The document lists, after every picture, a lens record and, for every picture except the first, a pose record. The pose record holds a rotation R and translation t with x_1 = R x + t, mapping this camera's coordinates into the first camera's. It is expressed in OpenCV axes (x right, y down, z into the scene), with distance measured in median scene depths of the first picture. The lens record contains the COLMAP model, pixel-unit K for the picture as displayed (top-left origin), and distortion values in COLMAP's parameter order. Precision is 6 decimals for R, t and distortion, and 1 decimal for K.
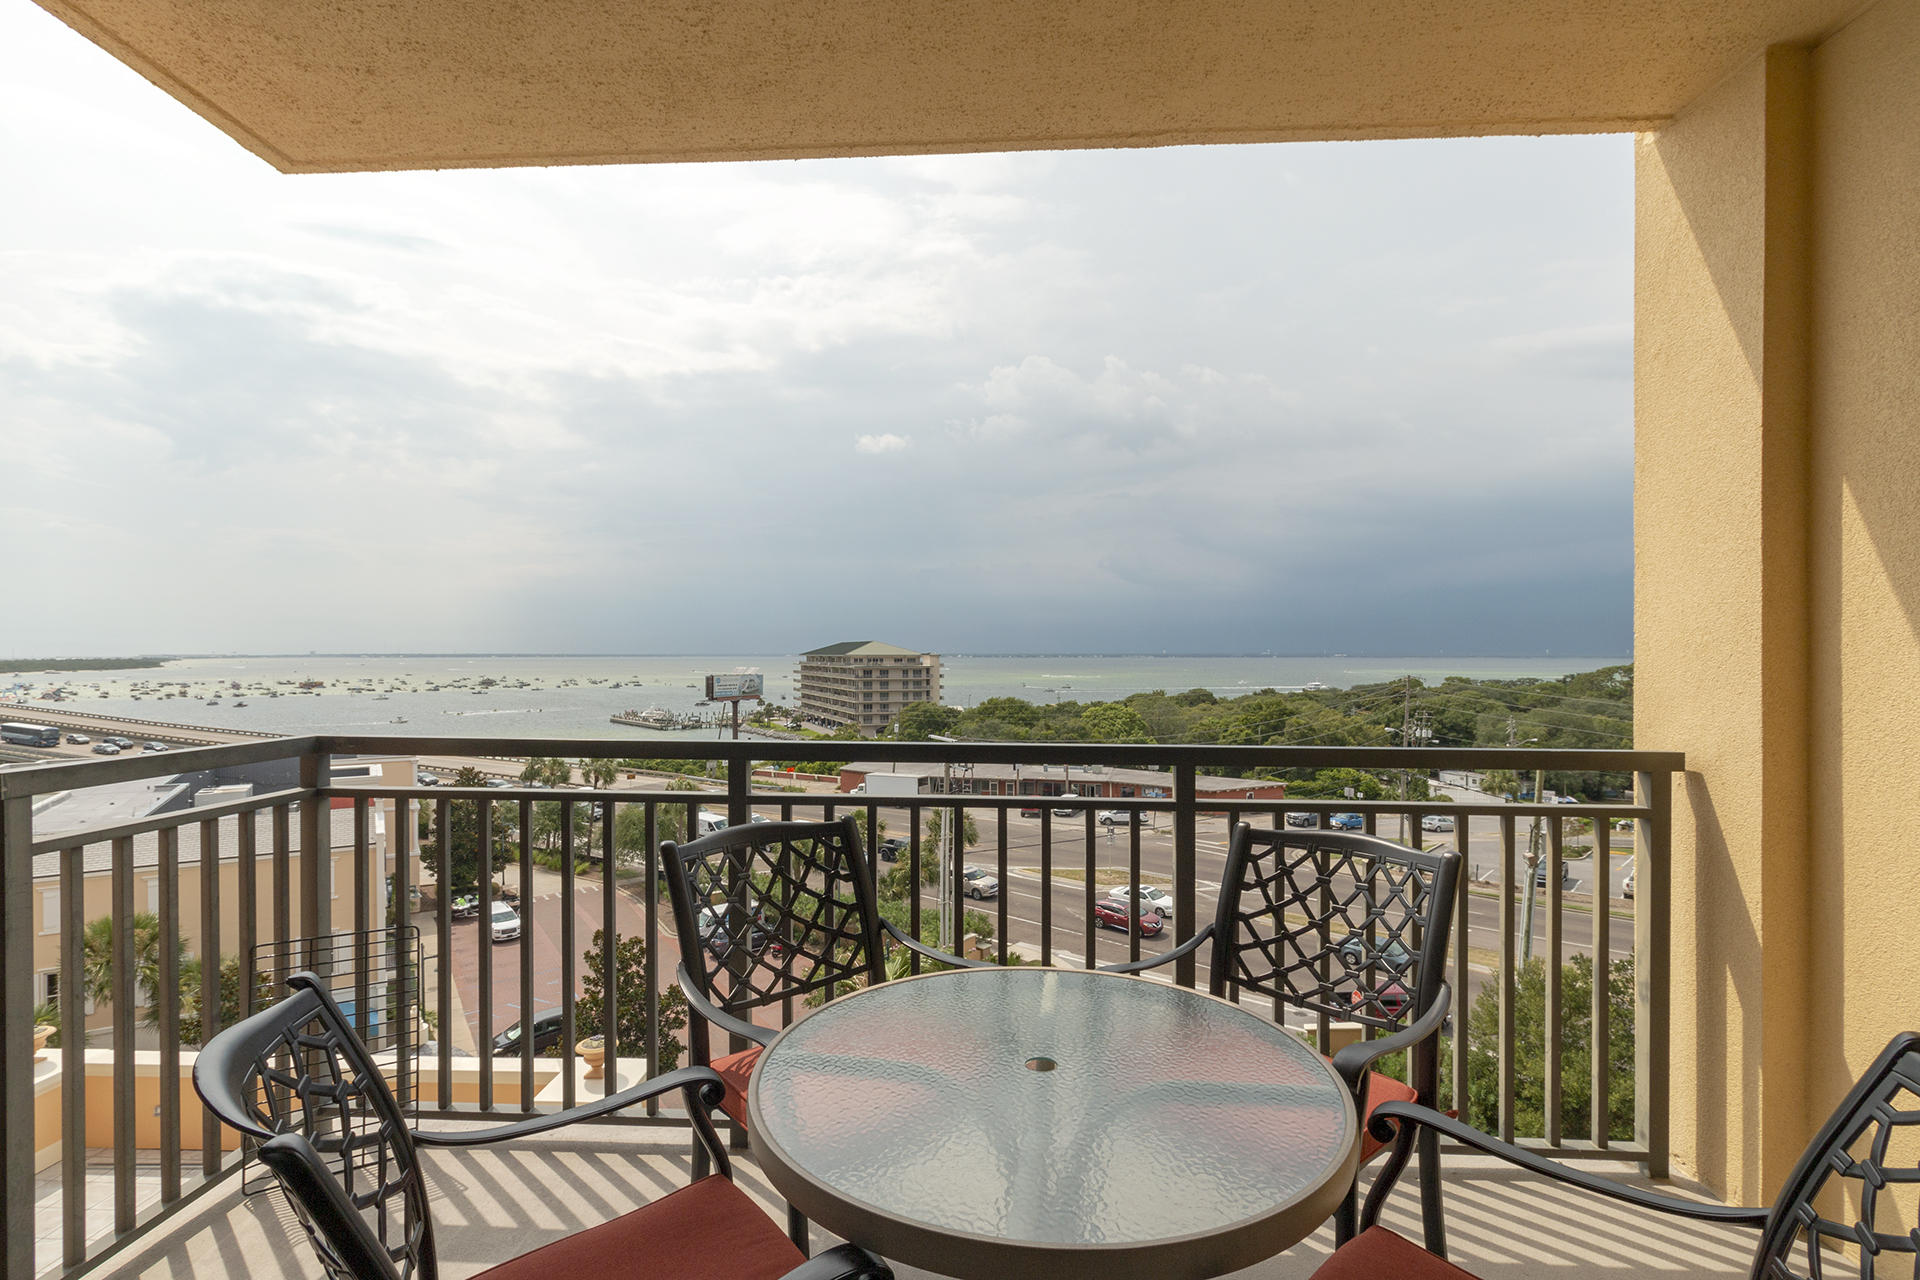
lens RADIAL K [[892.1, 0, 943.1], [0, 892.1, 618.6], [0, 0, 1]] dist [-0.001030, 0.001646]
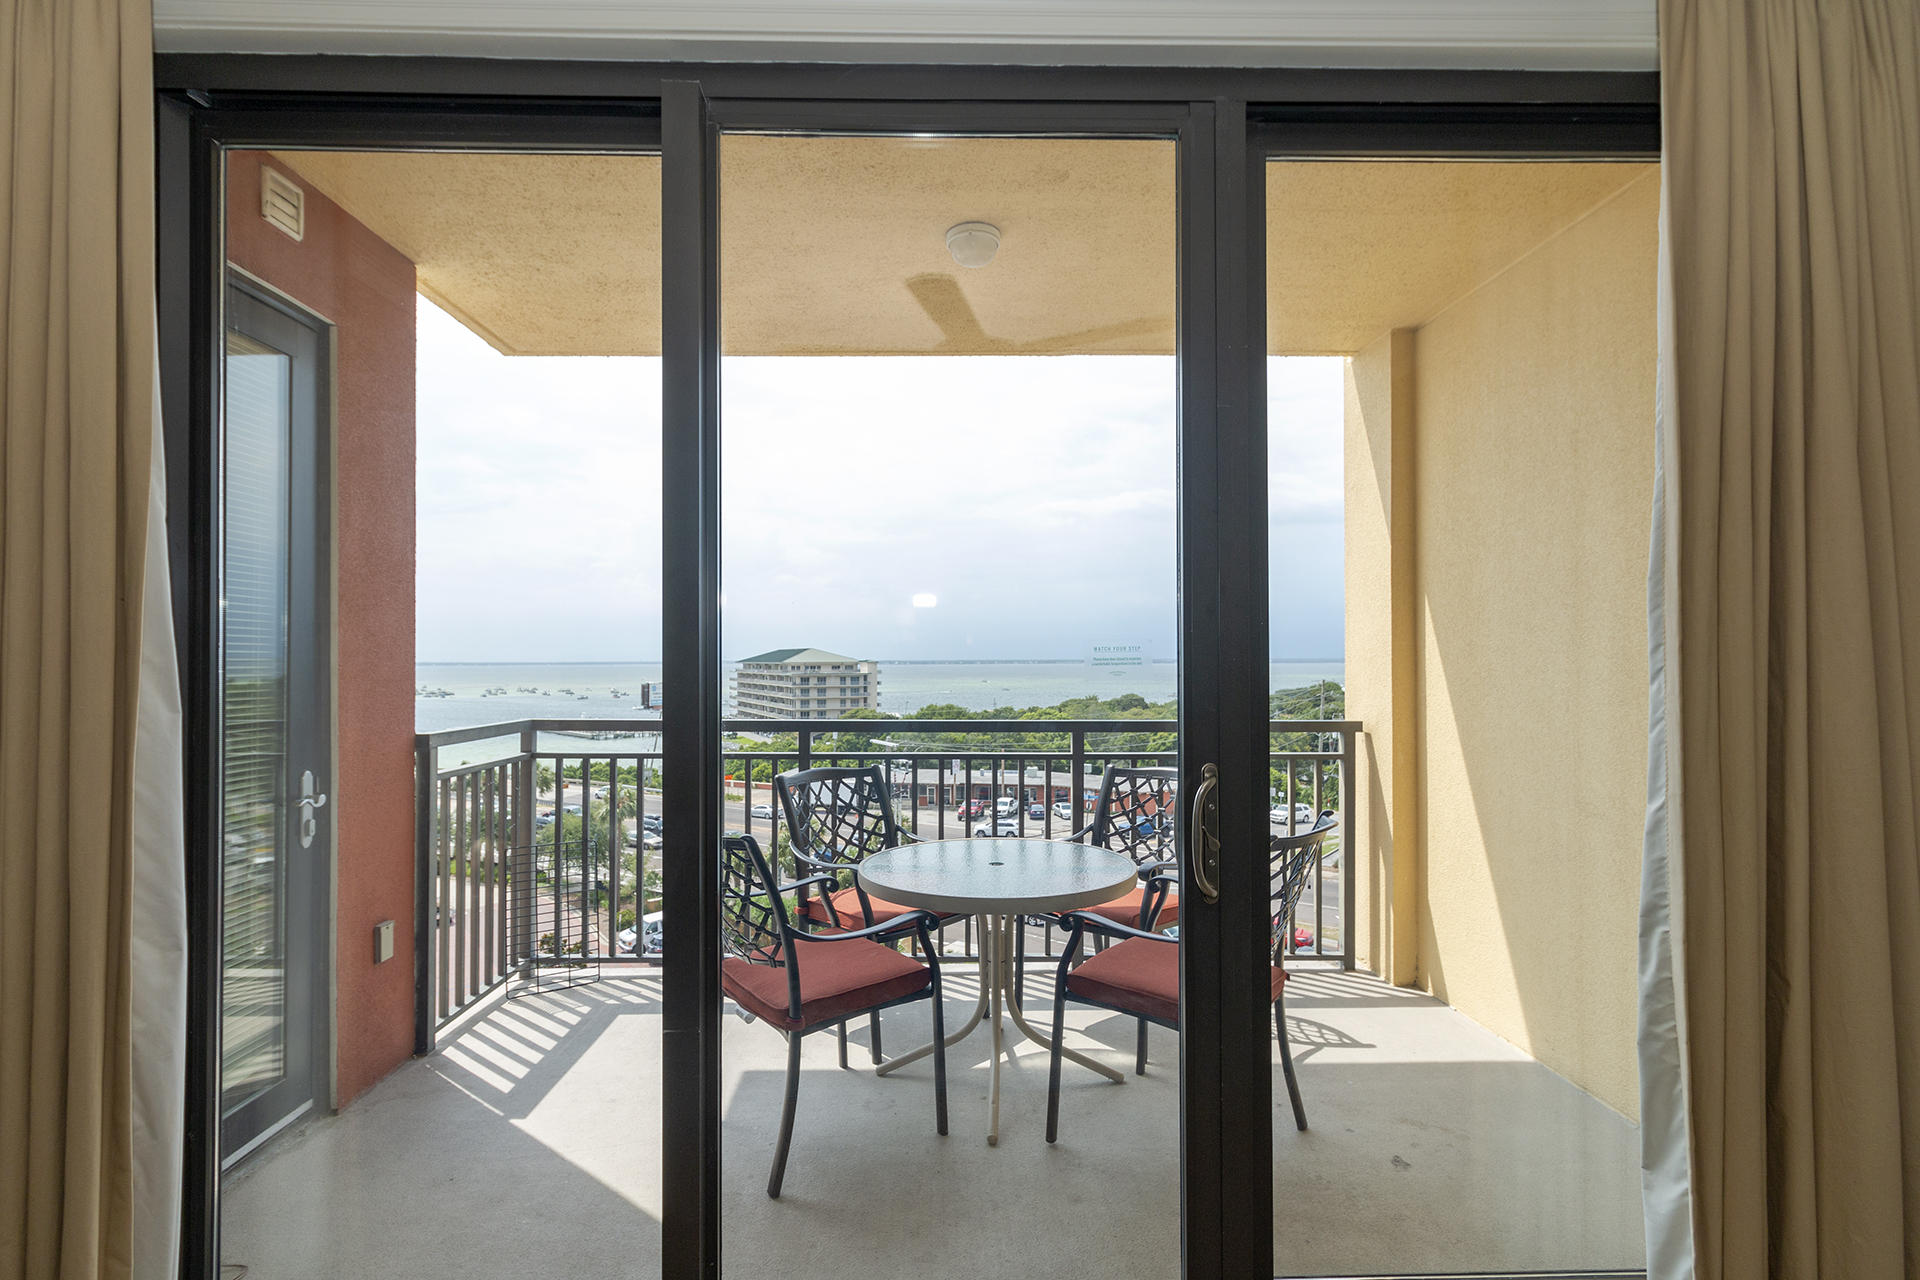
lens RADIAL K [[892.1, 0, 942.7], [0, 892.1, 639.2], [0, 0, 1]] dist [-0.001030, 0.001646]
pose [[0.997525, -0.001239, 0.070306, -0.095039], [0.000156, 0.999881, 0.015409, -0.033088], [-0.070317, -0.015360, 0.997406, -0.622672]]
